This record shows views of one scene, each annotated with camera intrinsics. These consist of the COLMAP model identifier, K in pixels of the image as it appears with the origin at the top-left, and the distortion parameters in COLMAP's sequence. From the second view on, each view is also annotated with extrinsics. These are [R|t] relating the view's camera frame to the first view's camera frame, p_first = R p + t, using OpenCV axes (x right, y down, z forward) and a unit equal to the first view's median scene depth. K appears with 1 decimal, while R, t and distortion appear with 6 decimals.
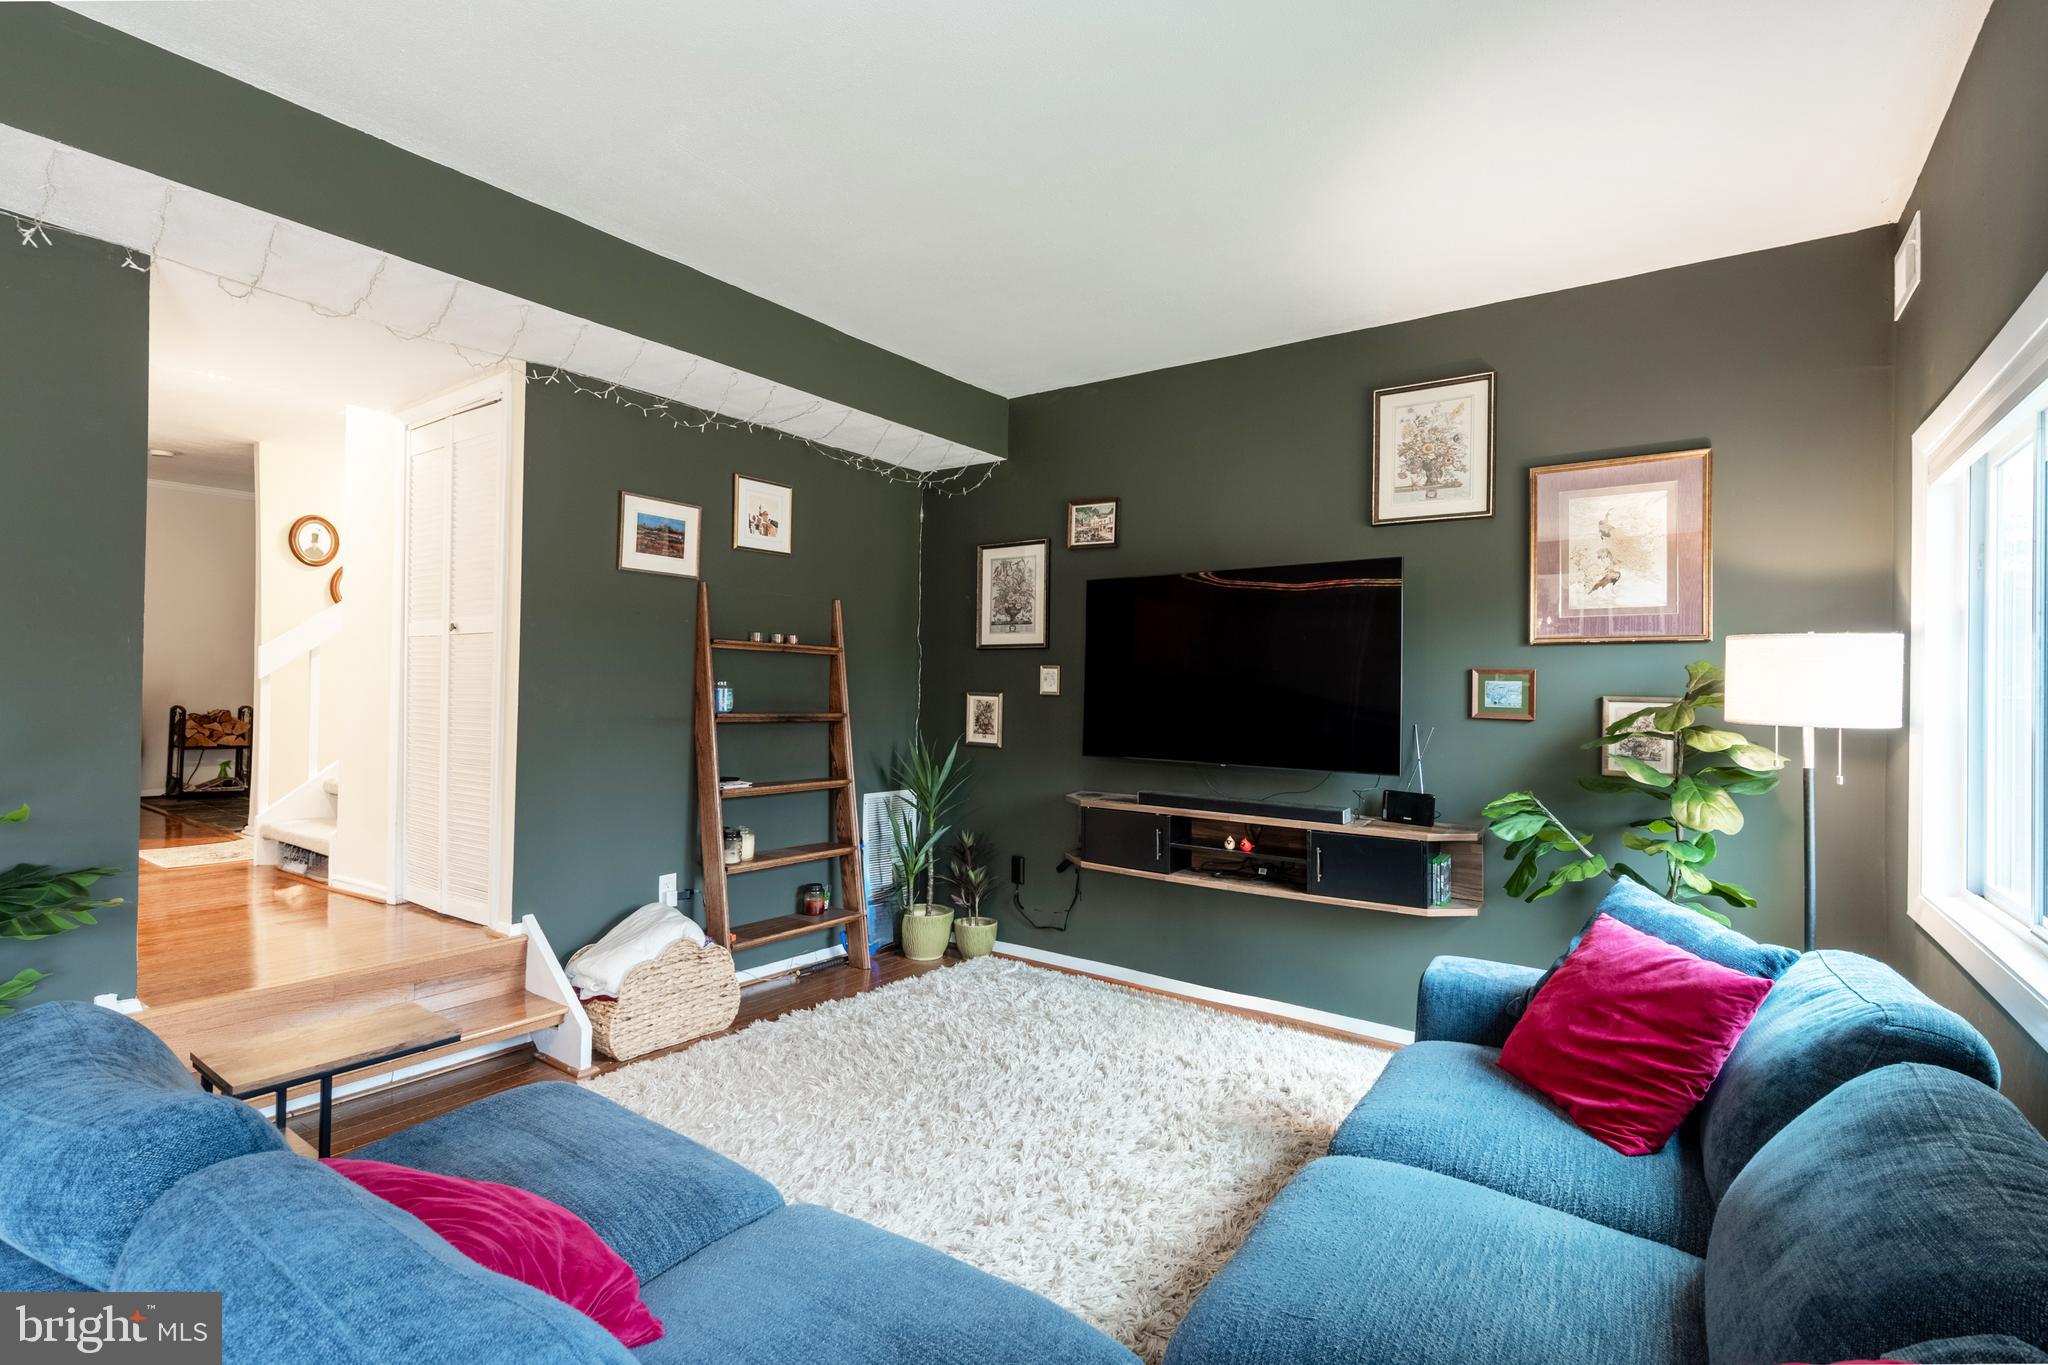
lens RADIAL K [[942.8, 0, 1024.0], [0, 942.8, 682.5], [0, 0, 1]] dist [-0.000102, 0.000410]
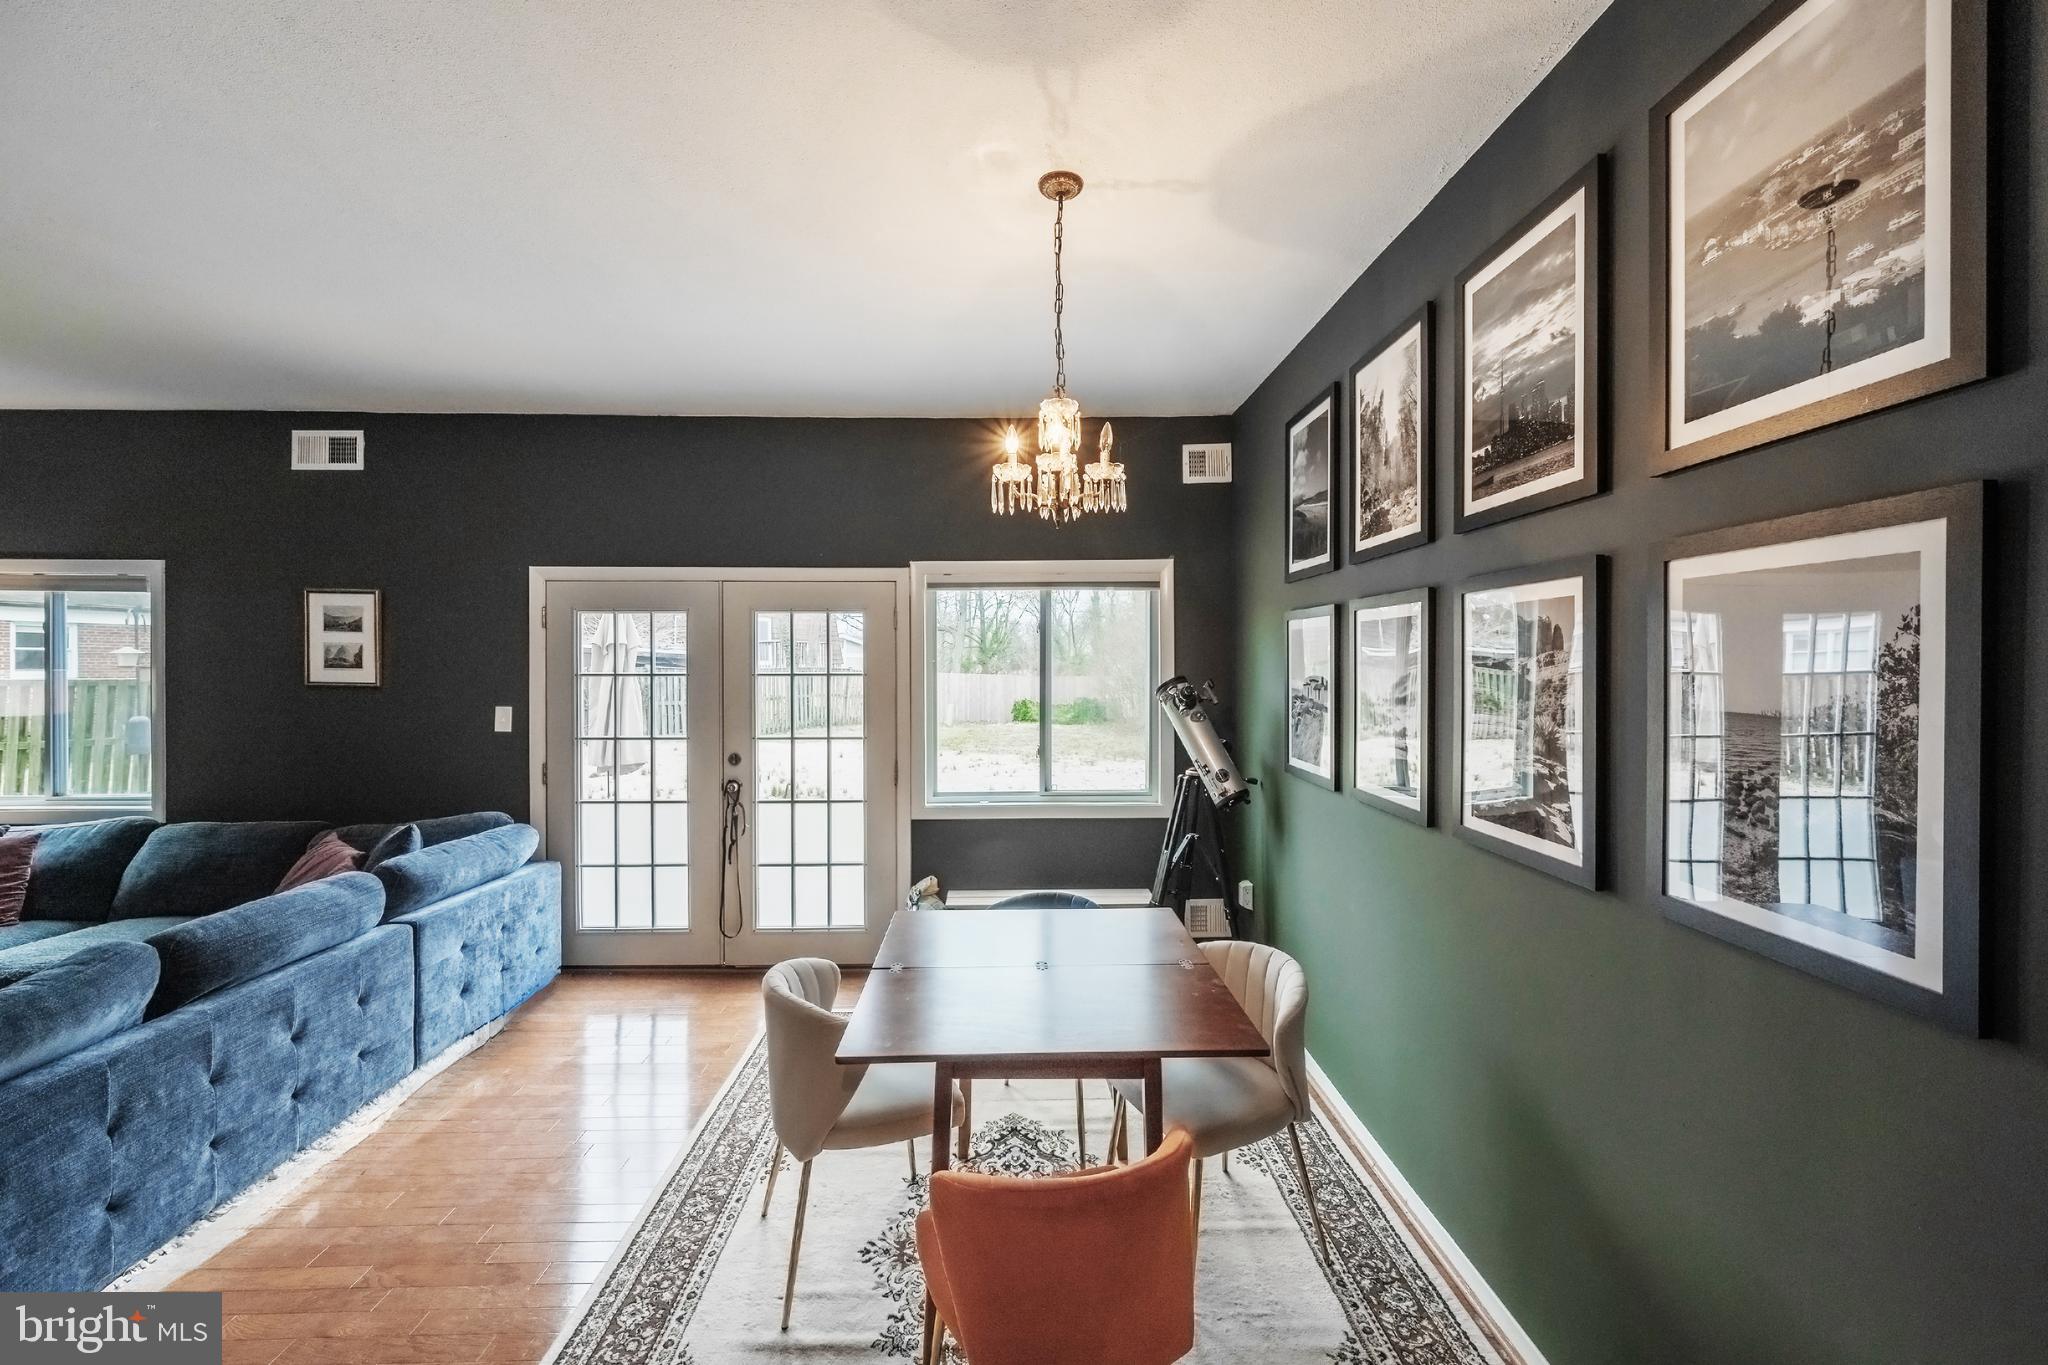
lens RADIAL K [[813.2, 0, 1021.6], [0, 813.2, 670.3], [0, 0, 1]] dist [-0.000526, -0.000130]
pose [[-0.596379, -0.019614, 0.802464, -0.728120], [-0.015122, 0.999799, 0.013199, -0.048428], [-0.802561, -0.004263, -0.596555, 0.225651]]
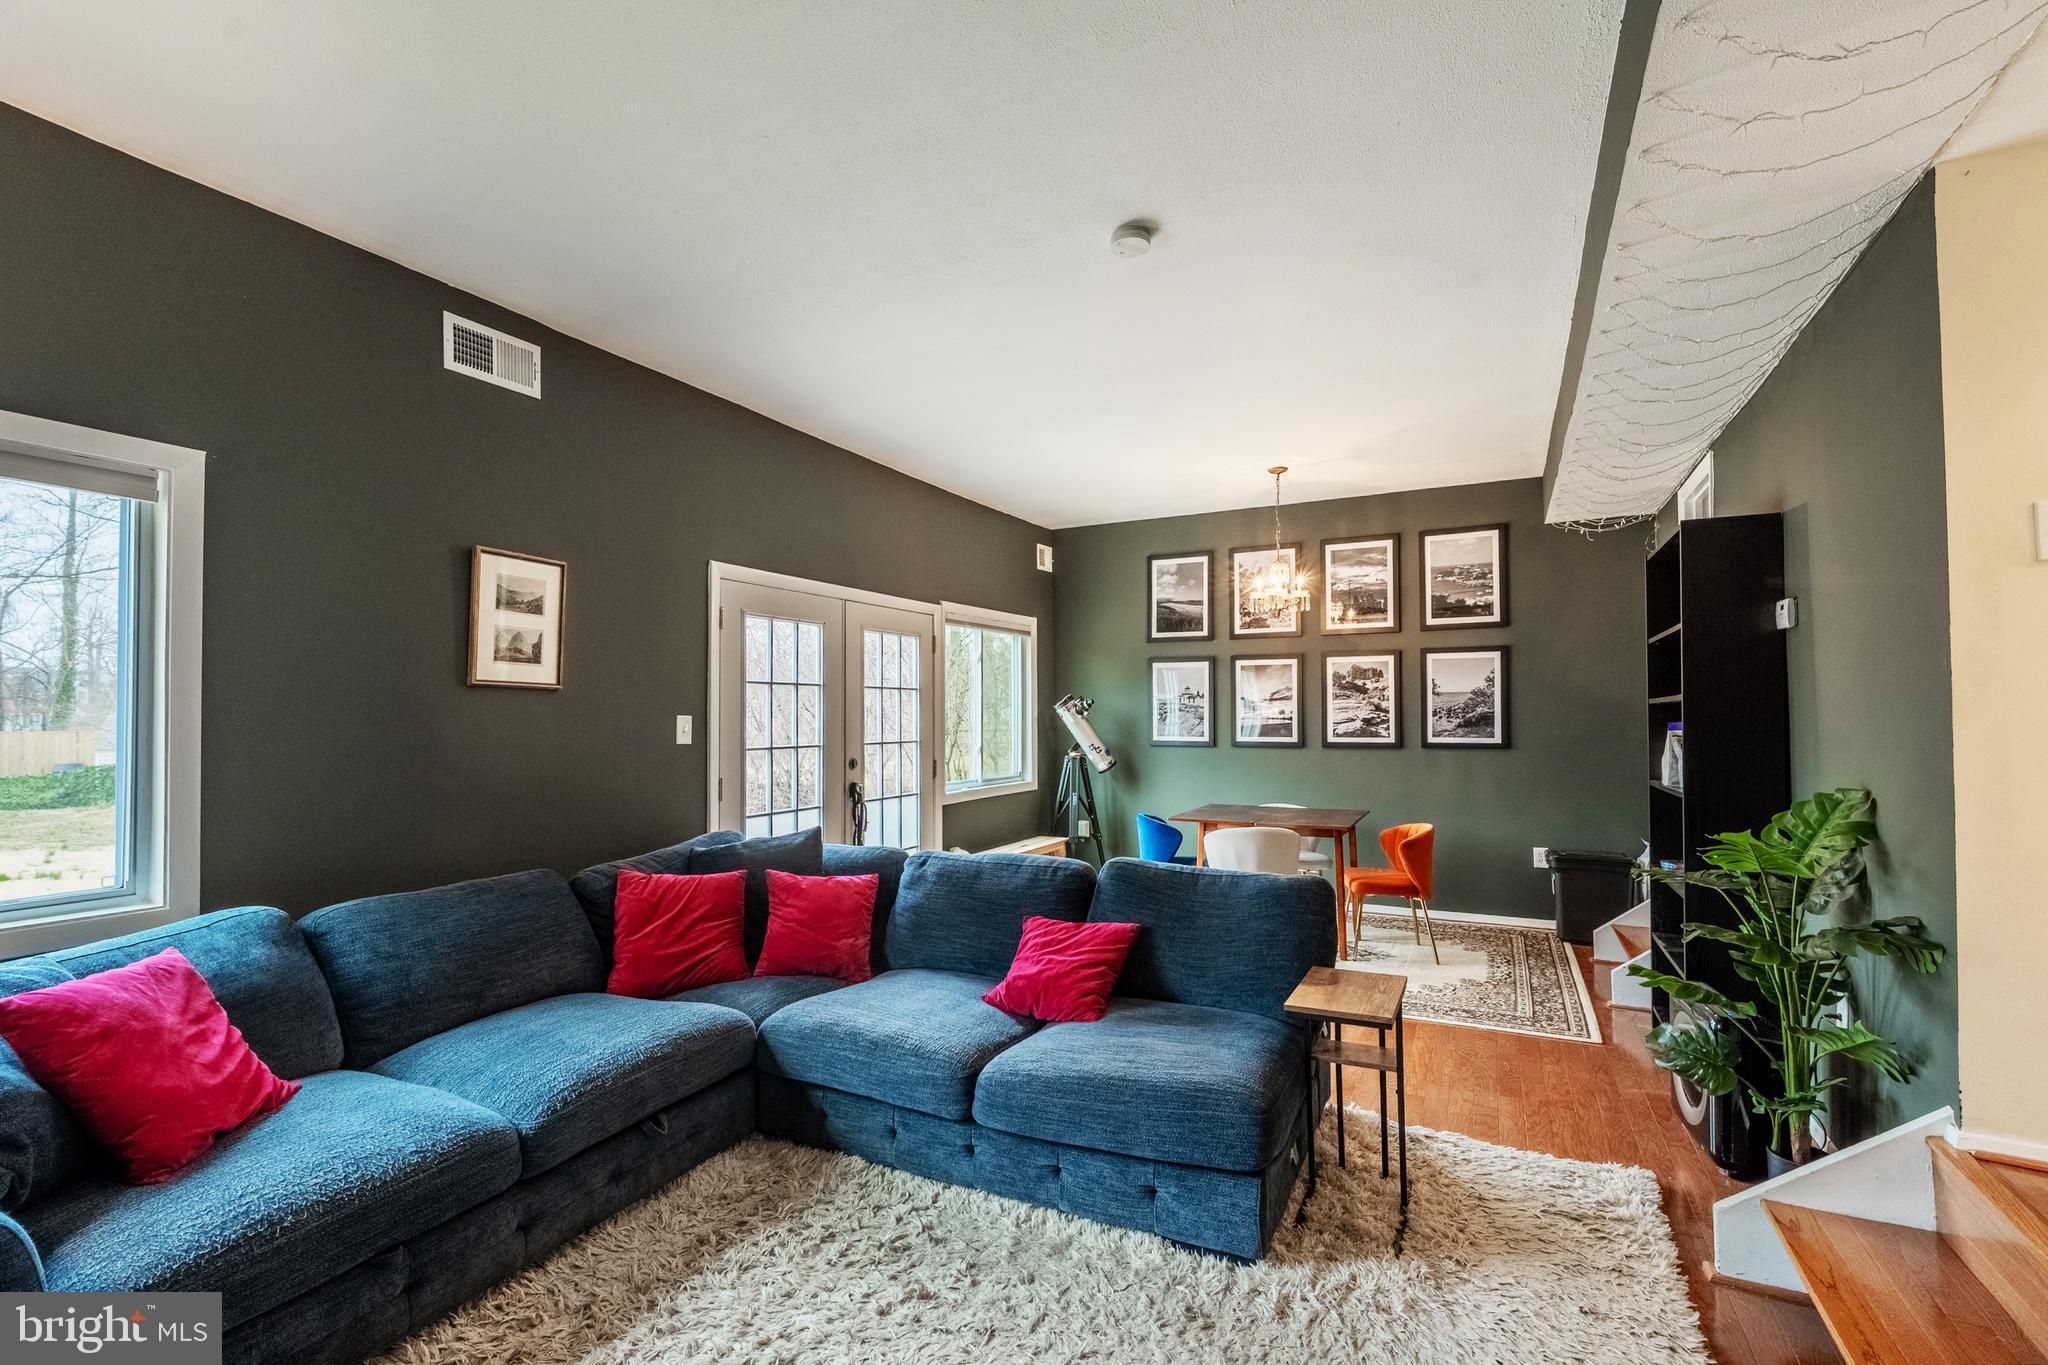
lens RADIAL K [[909.7, 0, 1019.9], [0, 909.7, 700.5], [0, 0, 1]] dist [0.000387, 0.000022]
pose [[-0.990942, -0.012219, -0.133736, -0.271390], [-0.008542, 0.999570, -0.028034, -0.012280], [0.134021, -0.026638, -0.990620, 0.670863]]
